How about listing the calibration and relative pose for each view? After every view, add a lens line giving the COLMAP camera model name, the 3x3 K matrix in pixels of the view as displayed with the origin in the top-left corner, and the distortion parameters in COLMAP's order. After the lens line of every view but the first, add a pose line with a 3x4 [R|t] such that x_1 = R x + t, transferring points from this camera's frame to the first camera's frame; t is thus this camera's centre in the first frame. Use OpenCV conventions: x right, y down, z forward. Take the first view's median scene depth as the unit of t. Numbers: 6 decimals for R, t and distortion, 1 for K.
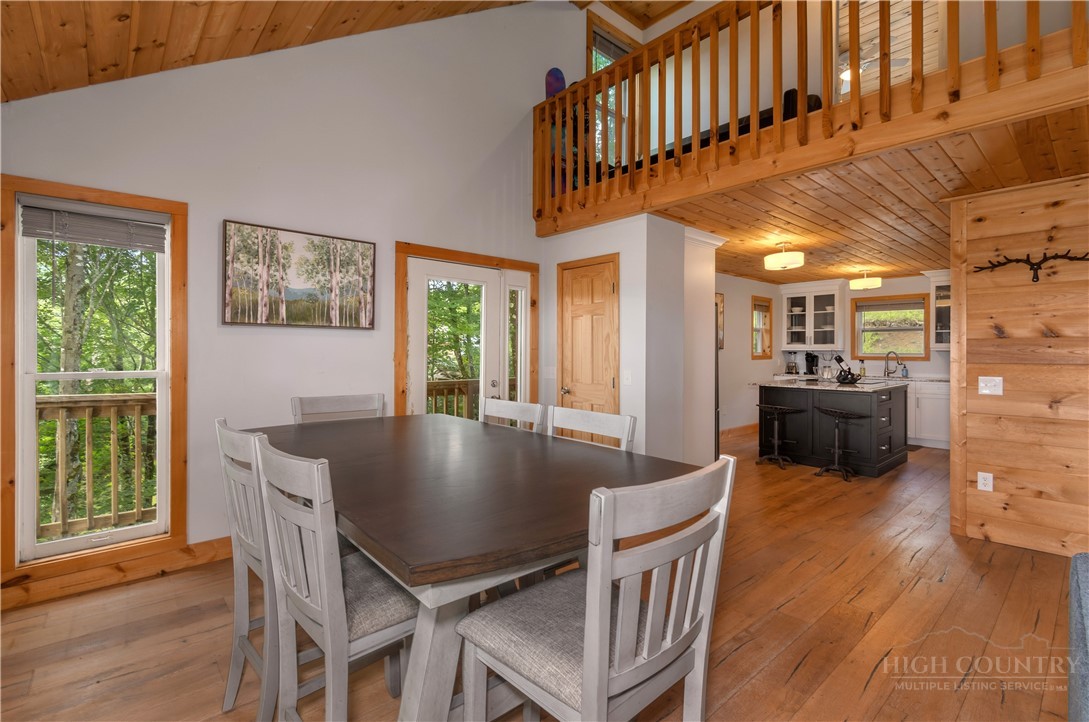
lens RADIAL K [[496.5, 0, 547.0], [0, 496.5, 351.4], [0, 0, 1]] dist [0.016899, -0.006988]
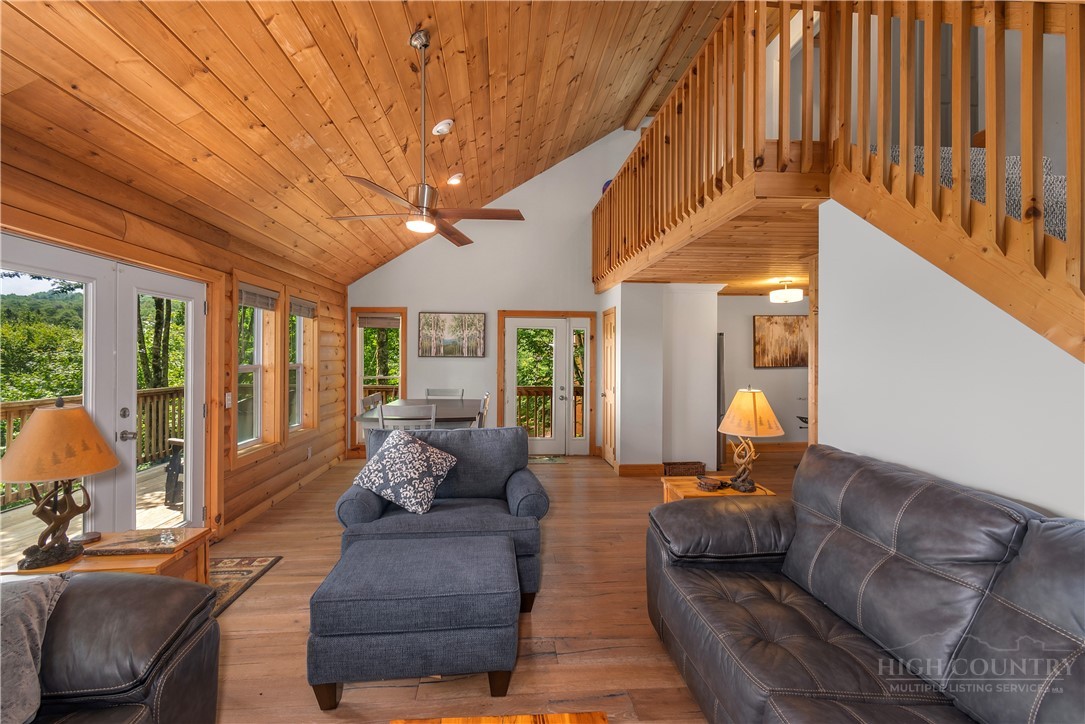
lens RADIAL K [[503.2, 0, 540.8], [0, 503.2, 354.2], [0, 0, 1]] dist [-0.000055, -0.000098]
pose [[0.794486, -0.005843, -0.607254, 1.020569], [-0.002632, 0.999911, -0.013065, -0.031236], [0.607277, 0.011978, 0.794400, -0.433116]]
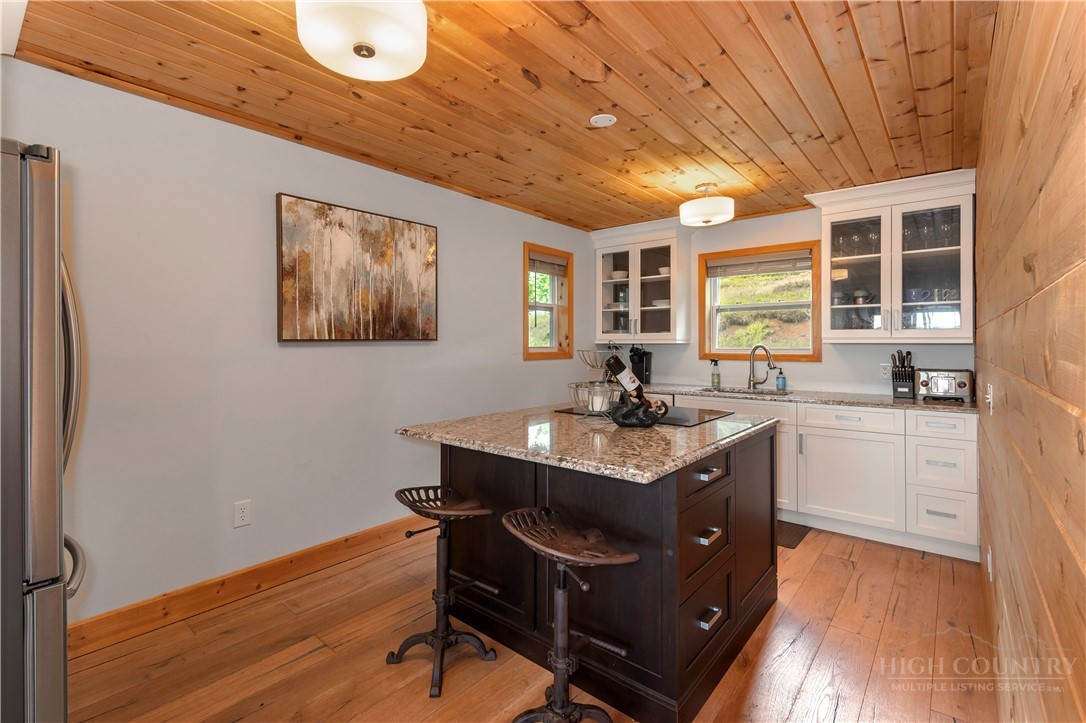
lens RADIAL K [[495.2, 0, 542.6], [0, 495.2, 343.5], [0, 0, 1]] dist [0.016899, -0.006988]
pose [[0.989457, -0.000793, 0.144827, 0.736730], [0.001410, 0.999990, -0.004160, 0.000644], [-0.144822, 0.004321, 0.989448, 0.967853]]
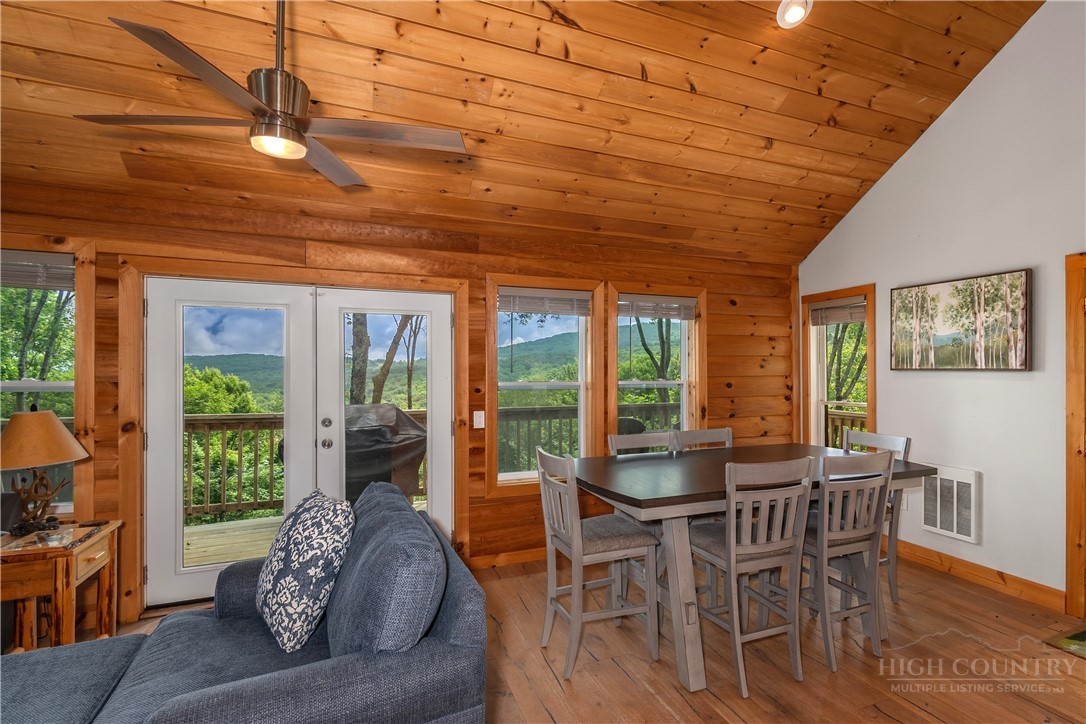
lens RADIAL K [[536.4, 0, 596.2], [0, 536.4, 366.6], [0, 0, 1]] dist [0.003168, -0.004493]
pose [[-0.314826, -0.011133, -0.949084, 0.740170], [-0.005582, 0.999936, -0.009878, -0.037950], [0.949133, 0.002188, -0.314868, 0.588087]]
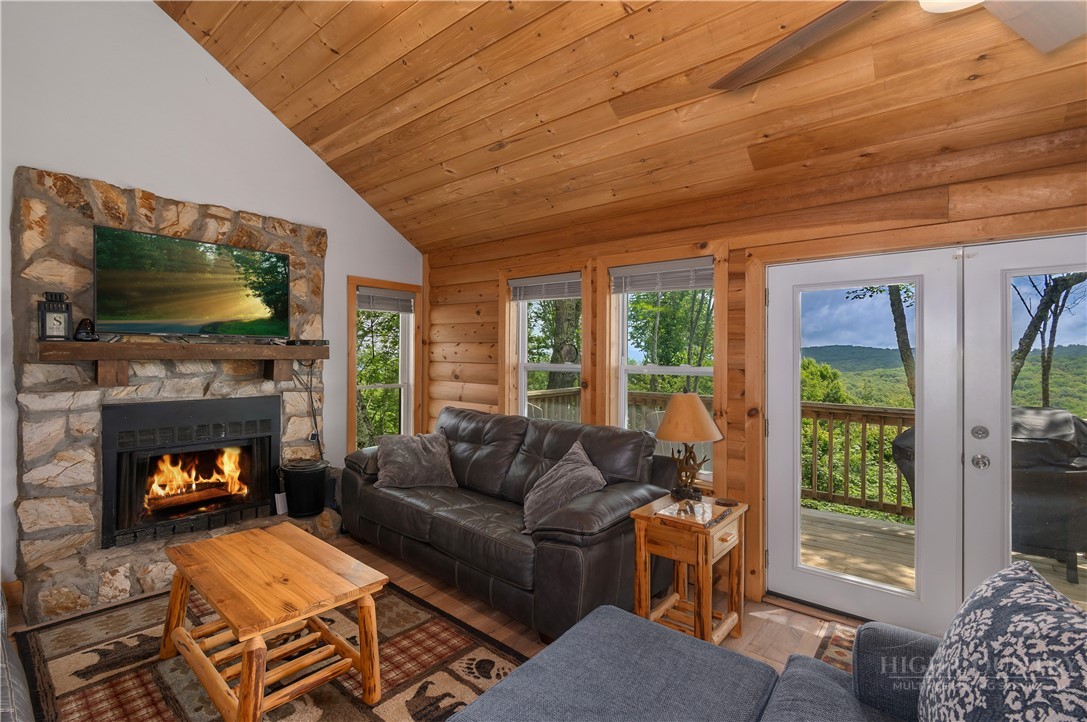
lens RADIAL K [[495.6, 0, 545.2], [0, 495.6, 355.5], [0, 0, 1]] dist [0.016899, -0.006988]
pose [[-0.989583, -0.013386, -0.143340, 0.623720], [-0.013508, 0.999909, -0.000117, -0.035894], [0.143328, 0.001821, -0.989674, 0.379138]]
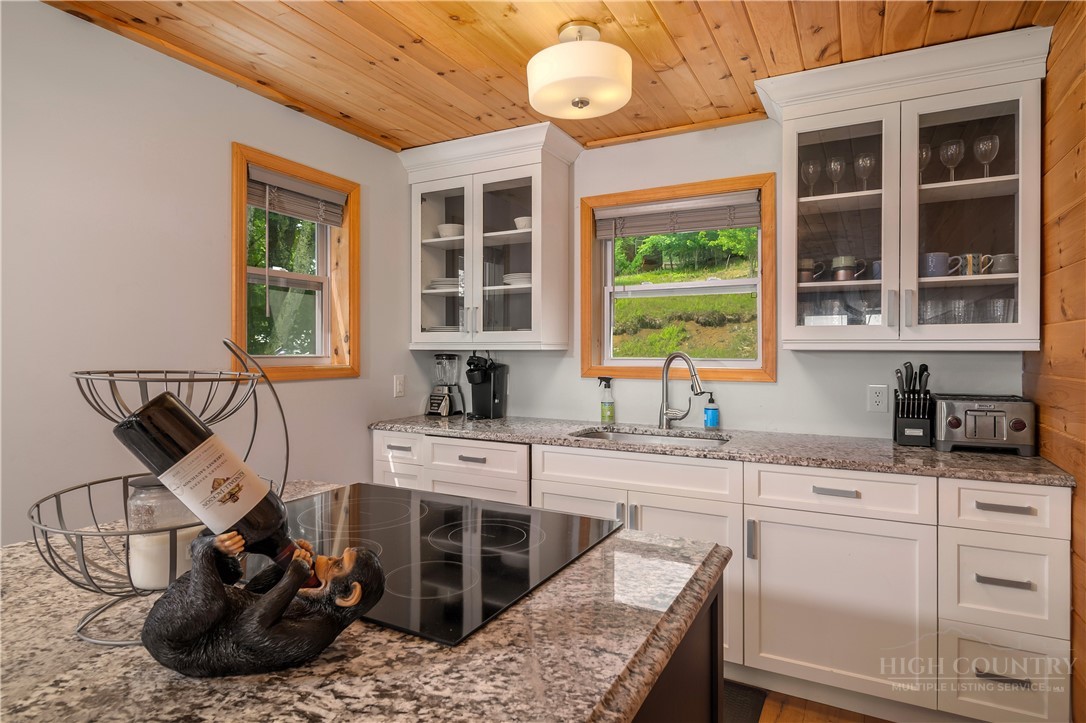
lens RADIAL K [[589.9, 0, 544.8], [0, 589.9, 355.6], [0, 0, 1]] dist [-0.002844, -0.001385]
pose [[0.942161, -0.001723, 0.335156, 0.962032], [-0.000064, 0.999986, 0.005319, -0.000394], [-0.335160, -0.005033, 0.942148, 1.338754]]
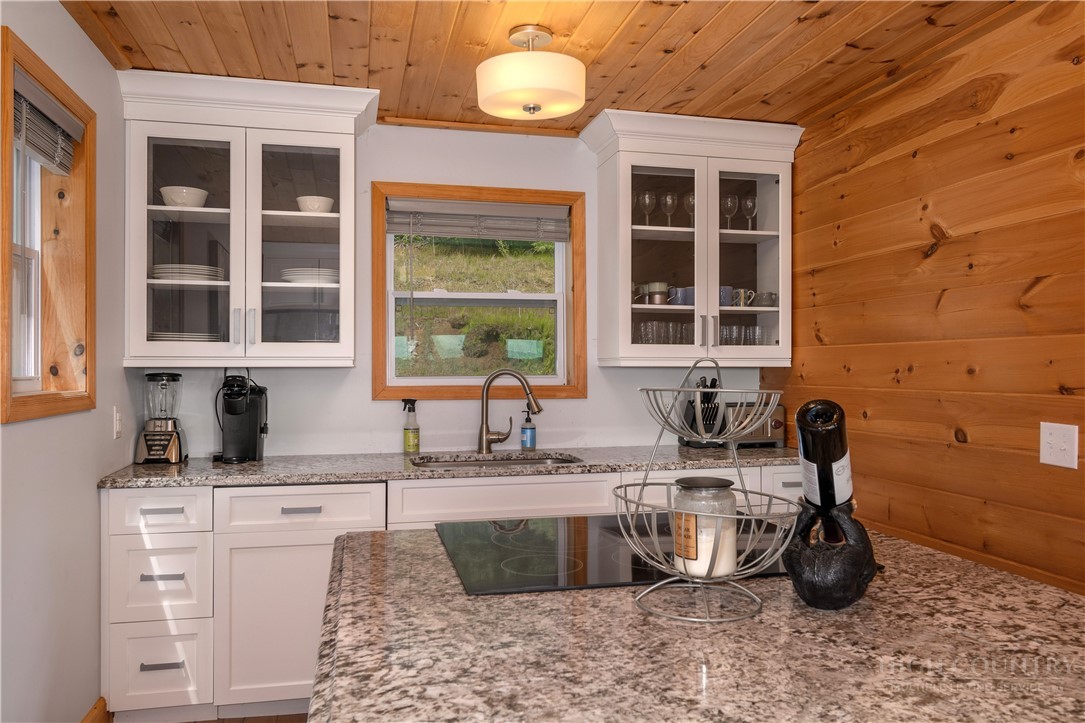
lens RADIAL K [[796.9, 0, 542.9], [0, 796.9, 369.0], [0, 0, 1]] dist [-0.002574, 0.002499]
pose [[0.483946, -0.003055, 0.875092, 0.561442], [0.004298, 0.999990, 0.001114, -0.001835], [-0.875087, 0.003222, 0.483955, 1.495773]]
